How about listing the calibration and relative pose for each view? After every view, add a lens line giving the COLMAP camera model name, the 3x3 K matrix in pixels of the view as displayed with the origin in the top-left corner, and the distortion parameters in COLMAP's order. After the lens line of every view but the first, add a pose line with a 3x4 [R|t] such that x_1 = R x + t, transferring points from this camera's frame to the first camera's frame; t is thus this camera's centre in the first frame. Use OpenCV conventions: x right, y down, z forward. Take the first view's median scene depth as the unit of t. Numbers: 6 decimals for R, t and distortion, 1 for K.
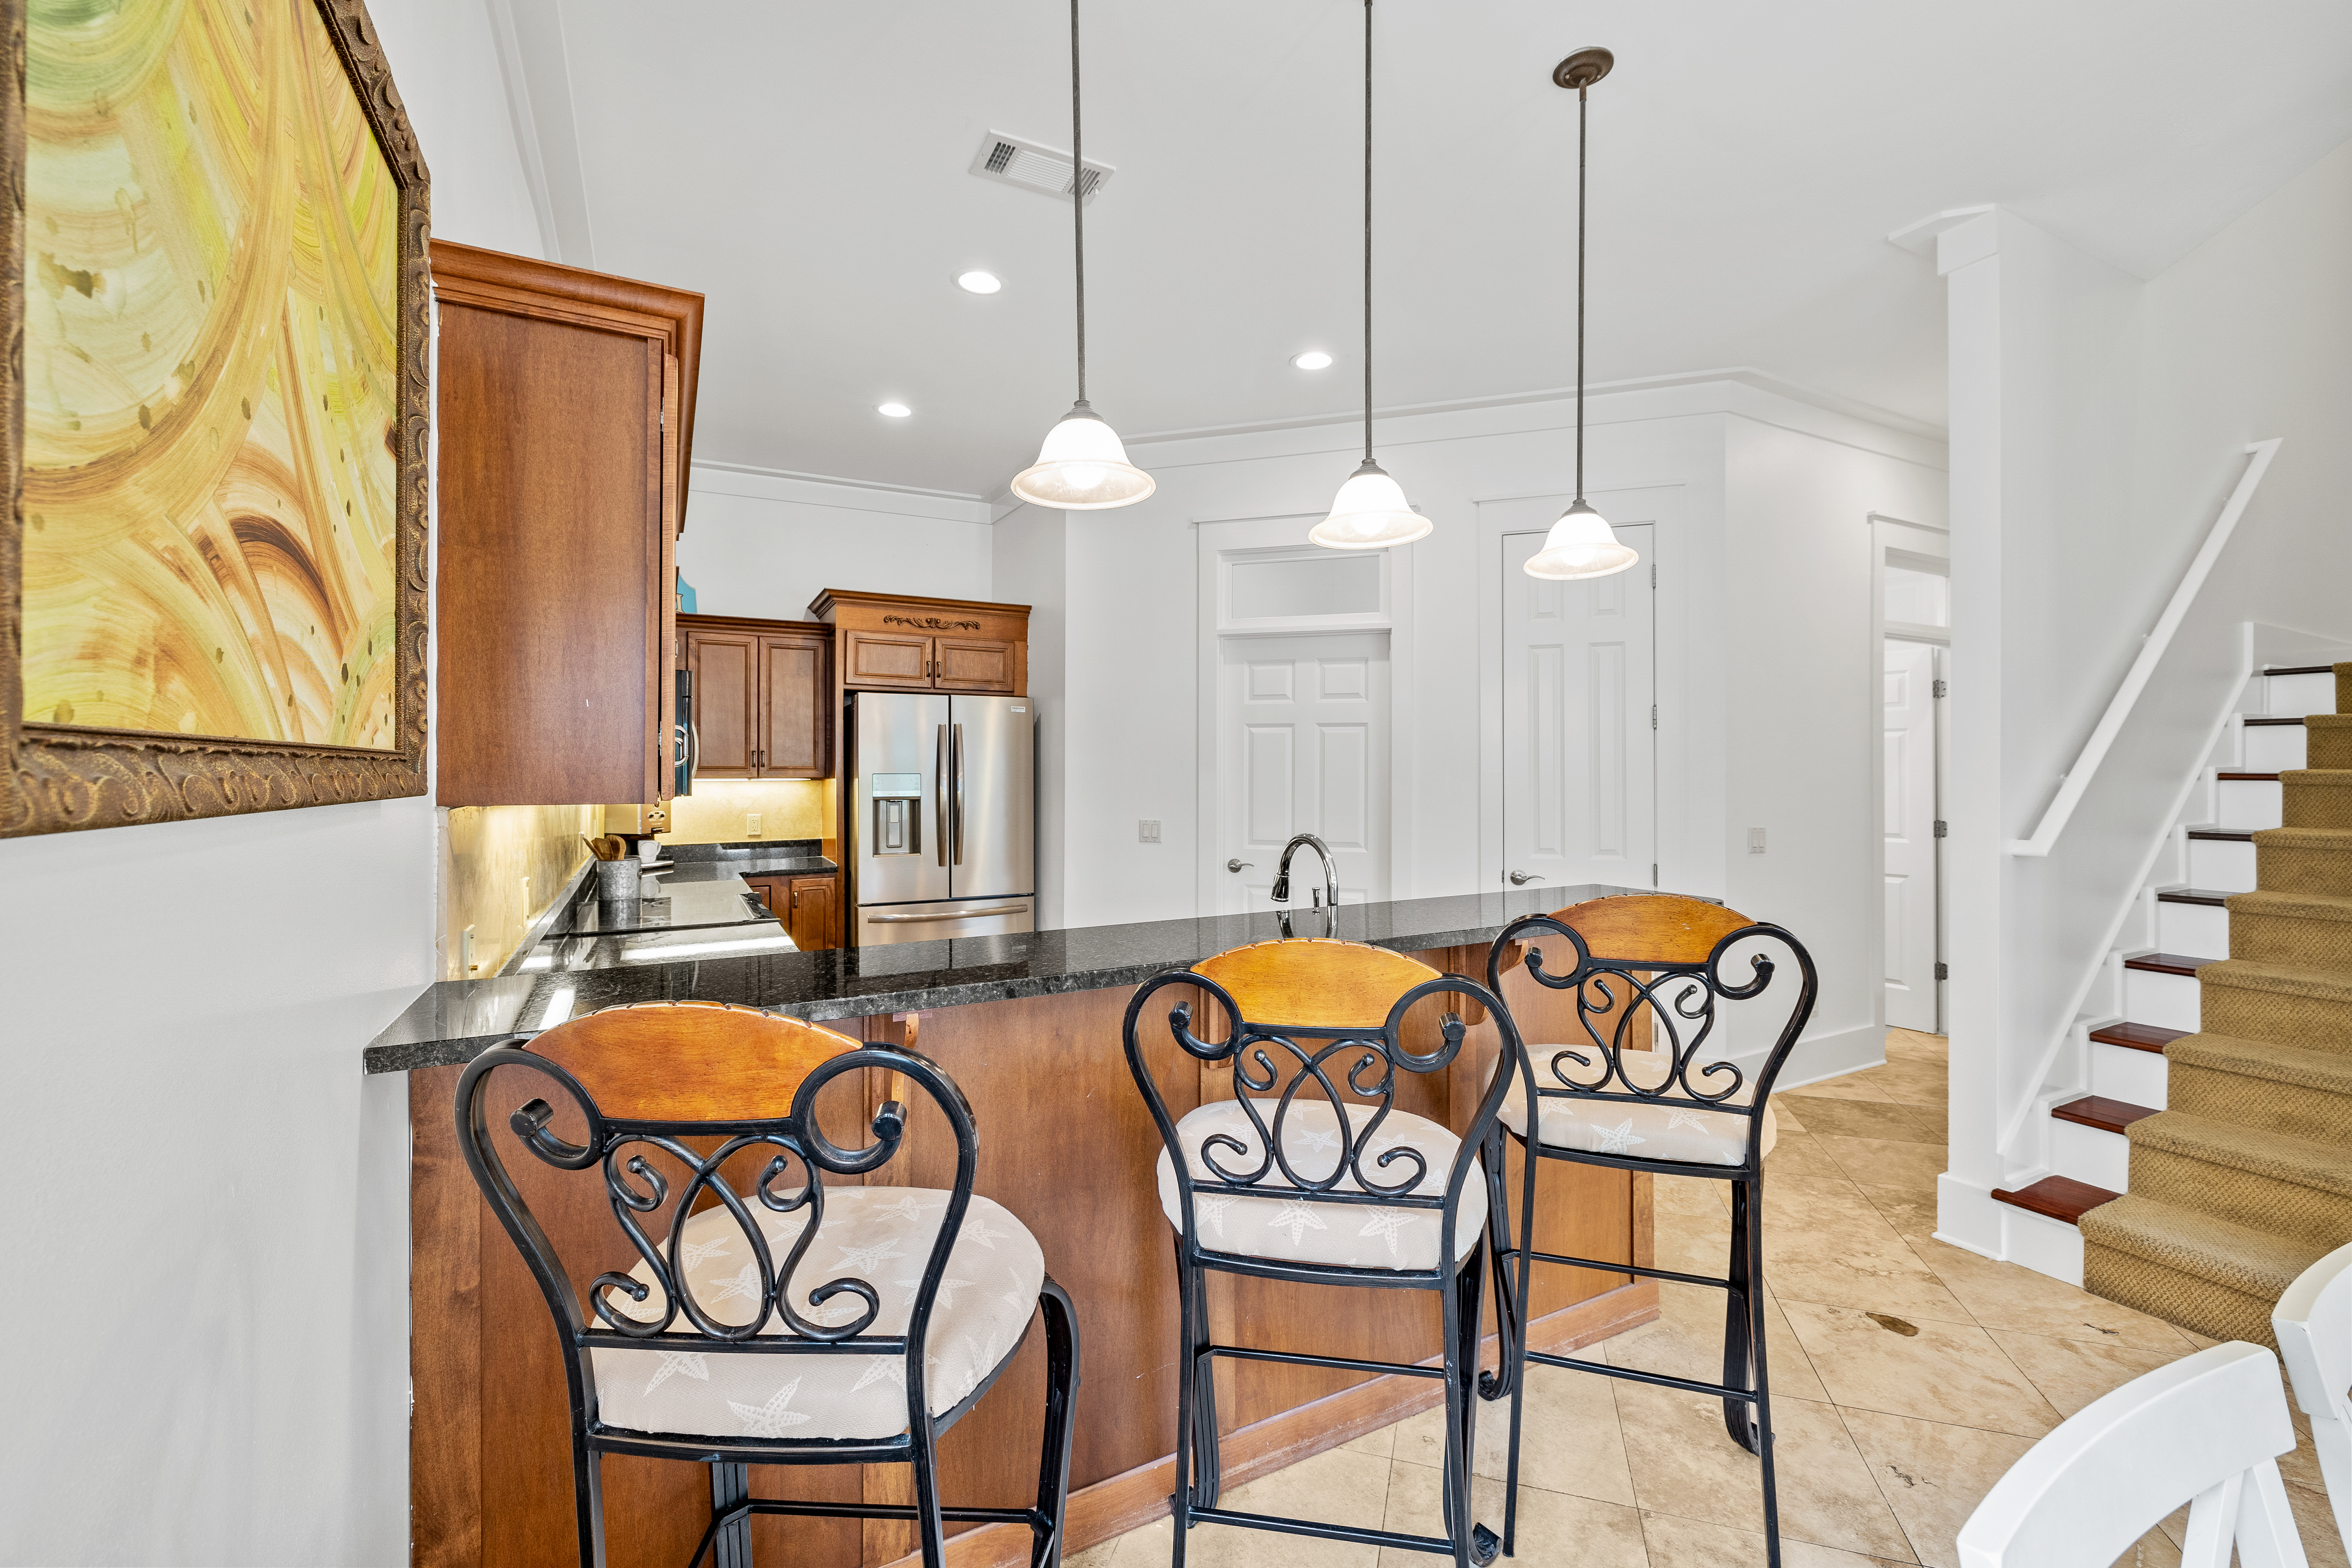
lens RADIAL K [[980.4, 0, 1177.6], [0, 980.4, 765.4], [0, 0, 1]] dist [-0.002061, -0.000198]
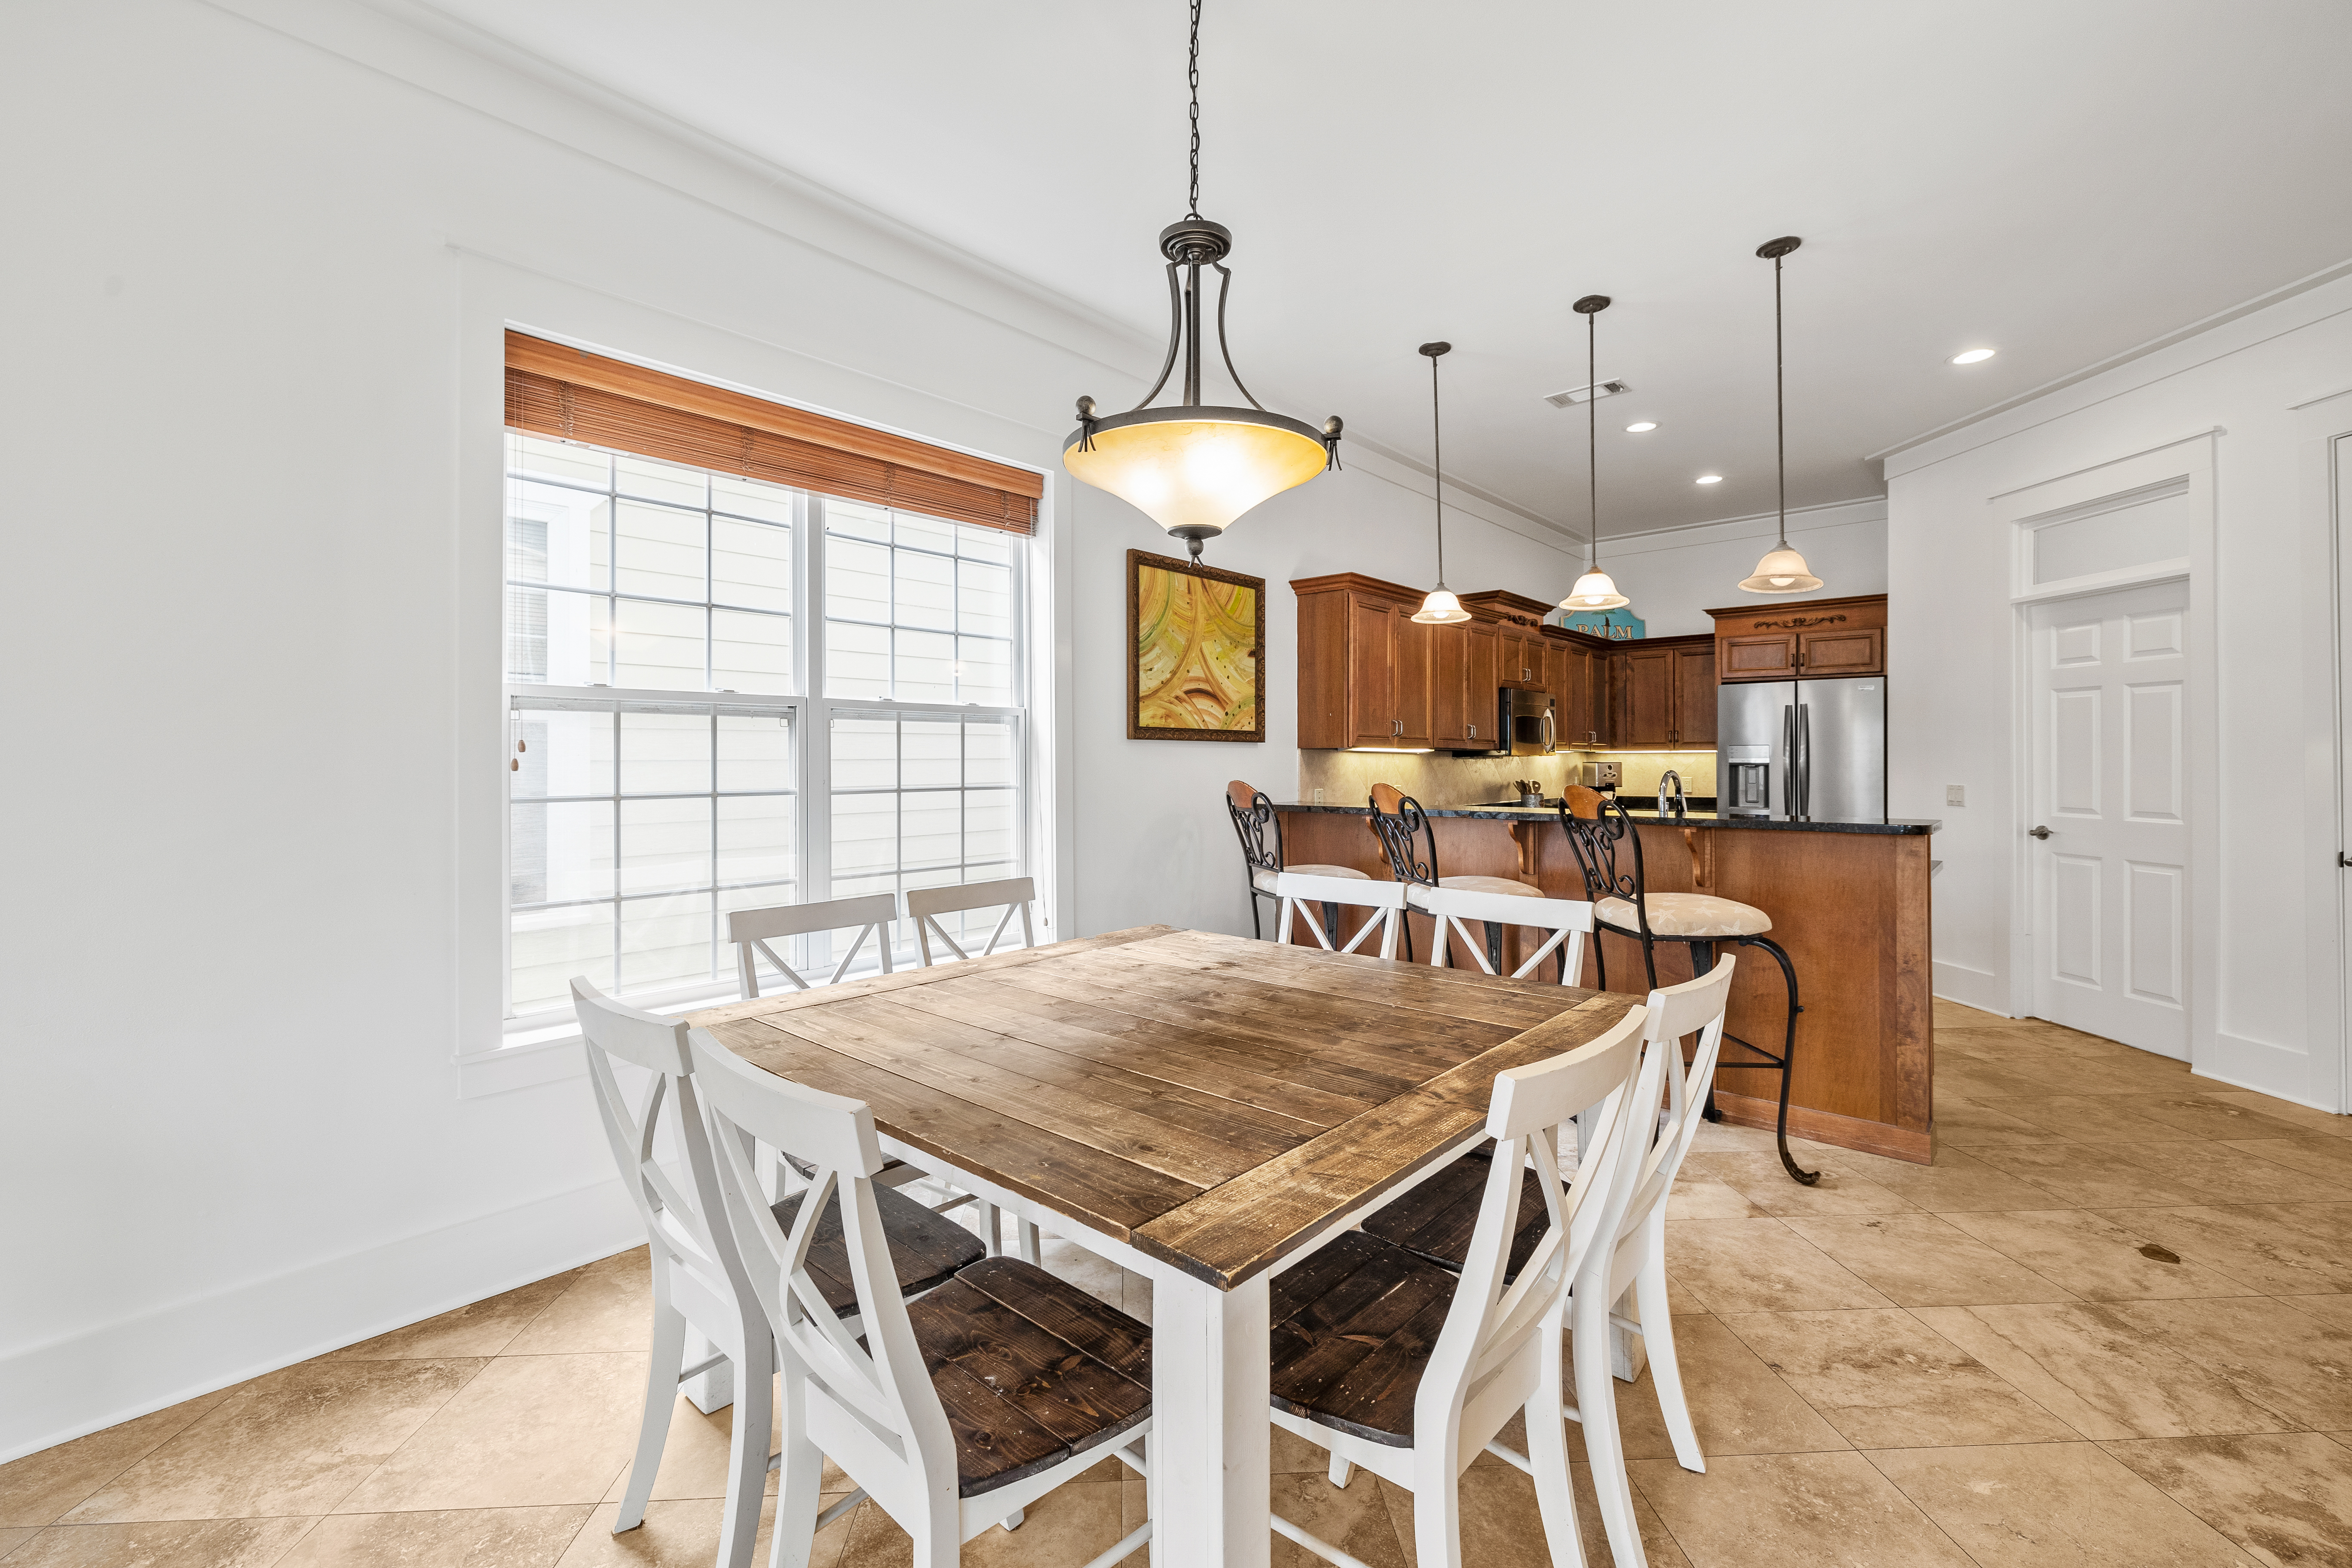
lens RADIAL K [[980.4, 0, 1177.6], [0, 980.4, 765.4], [0, 0, 1]] dist [-0.002061, -0.000198]
pose [[0.346954, 0.004399, -0.937872, 0.675189], [0.004677, 0.999968, 0.006420, 0.023466], [0.937871, -0.006614, 0.346922, -0.162634]]
